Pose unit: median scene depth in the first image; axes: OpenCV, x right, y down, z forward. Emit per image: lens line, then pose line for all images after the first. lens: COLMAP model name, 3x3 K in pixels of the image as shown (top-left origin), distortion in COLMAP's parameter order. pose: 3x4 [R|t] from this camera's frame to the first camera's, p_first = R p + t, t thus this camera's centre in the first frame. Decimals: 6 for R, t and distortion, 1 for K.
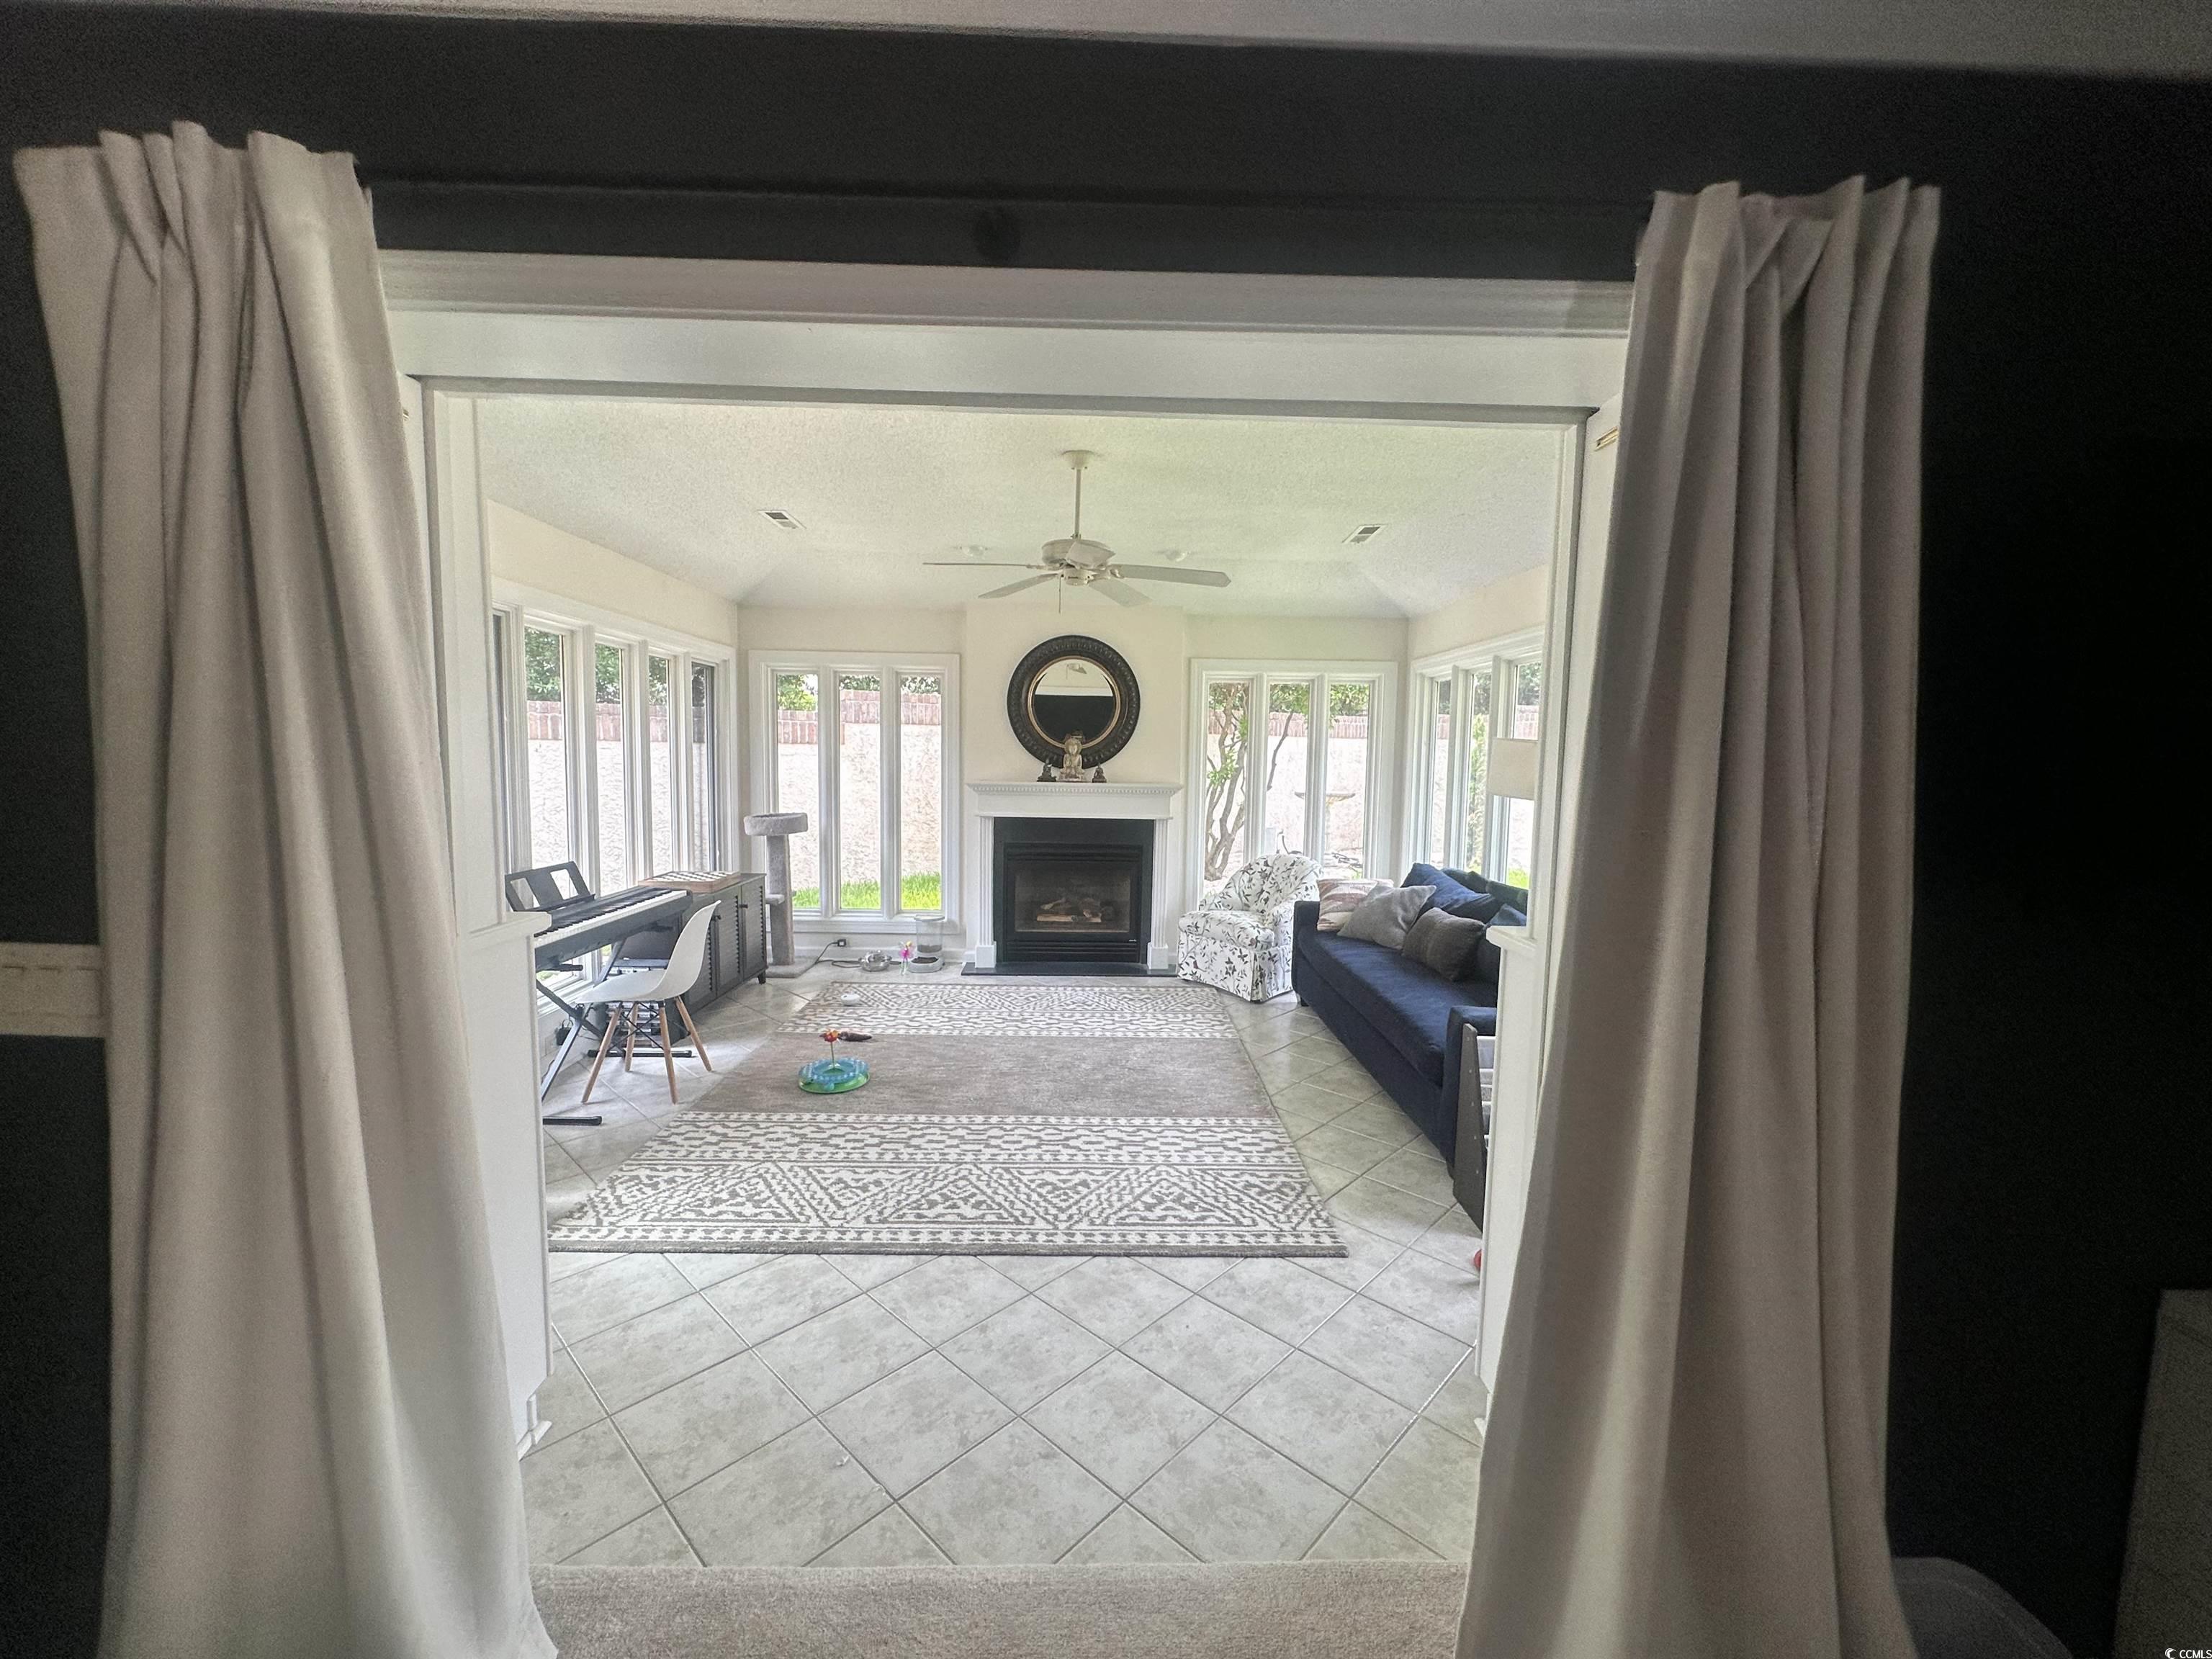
lens RADIAL K [[881.3, 0, 1122.1], [0, 881.3, 828.4], [0, 0, 1]] dist [0.002174, 0.000426]
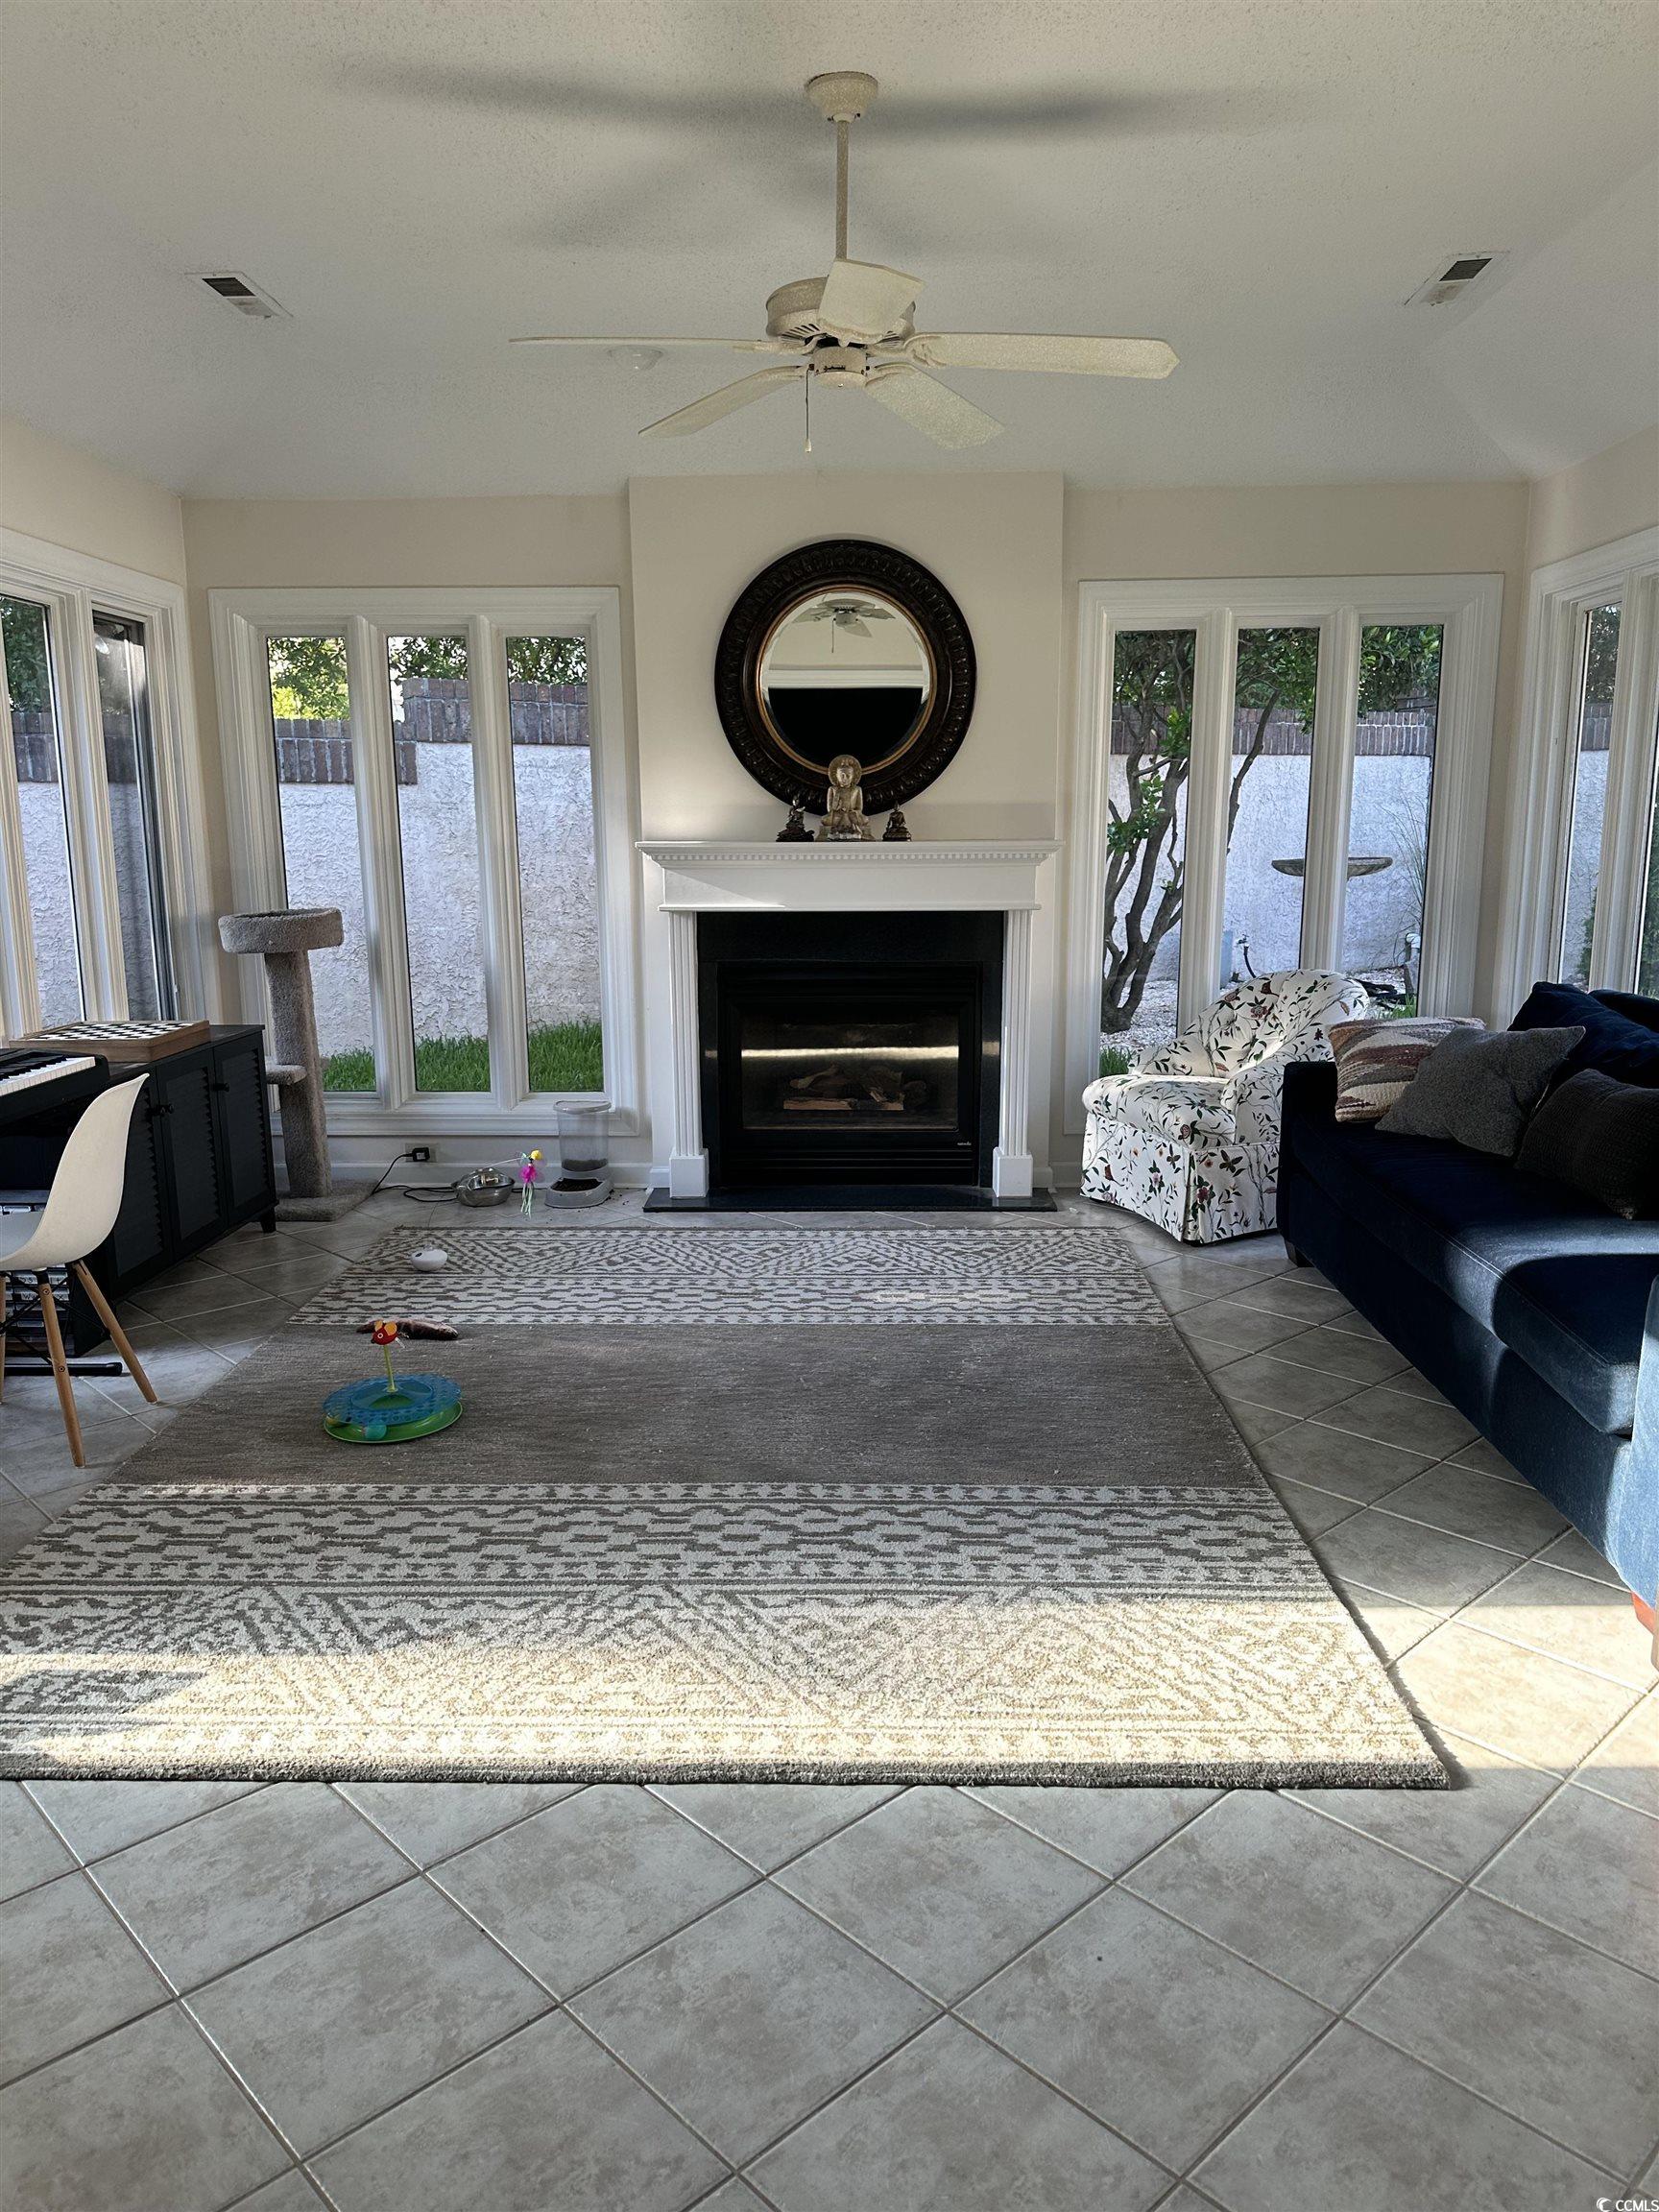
lens RADIAL K [[1546.8, 0, 830.1], [0, 1546.8, 1097.3], [0, 0, 1]] dist [0.008832, -0.009502]
pose [[0.997129, -0.014475, -0.074331, -0.000210], [0.021394, 0.995423, 0.093147, 0.017617], [0.072642, -0.094470, 0.992874, 0.122447]]
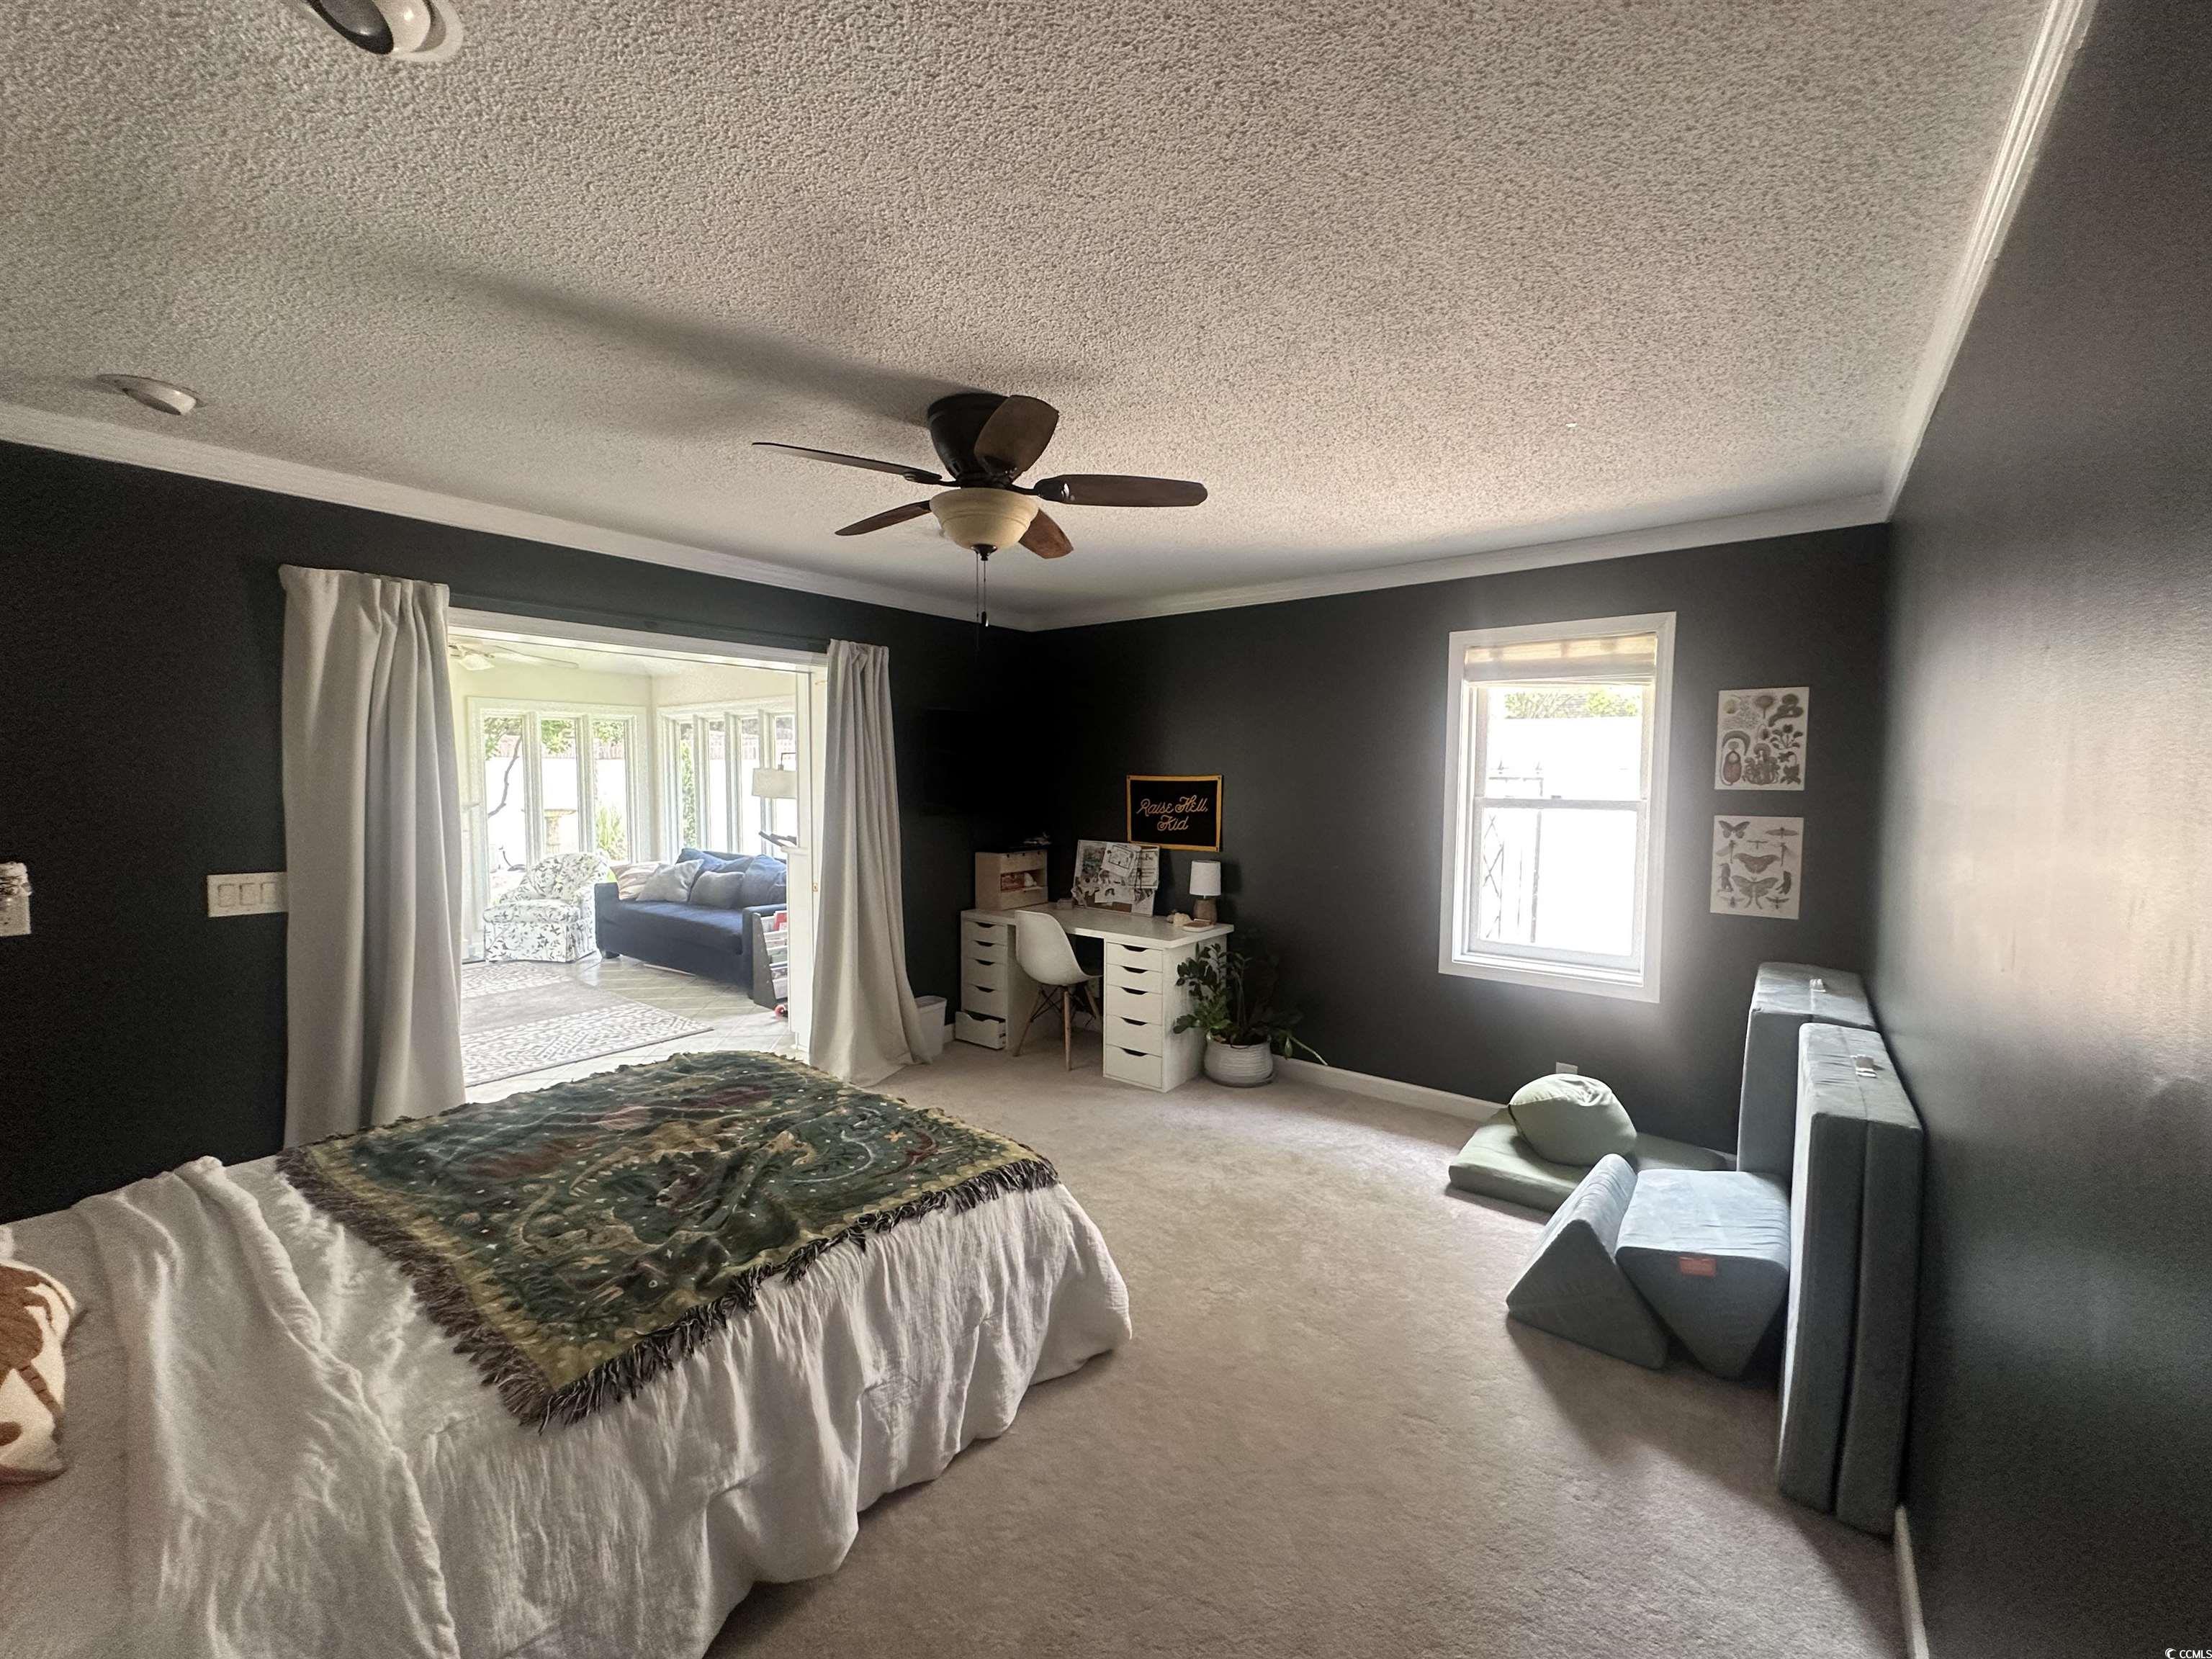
lens RADIAL K [[881.3, 0, 1086.4], [0, 881.3, 829.5], [0, 0, 1]] dist [0.002174, 0.000426]
pose [[0.655031, -0.063871, 0.752897, -0.422605], [0.074080, 0.997049, 0.020133, 0.035691], [-0.751961, 0.042587, 0.657830, -0.611650]]
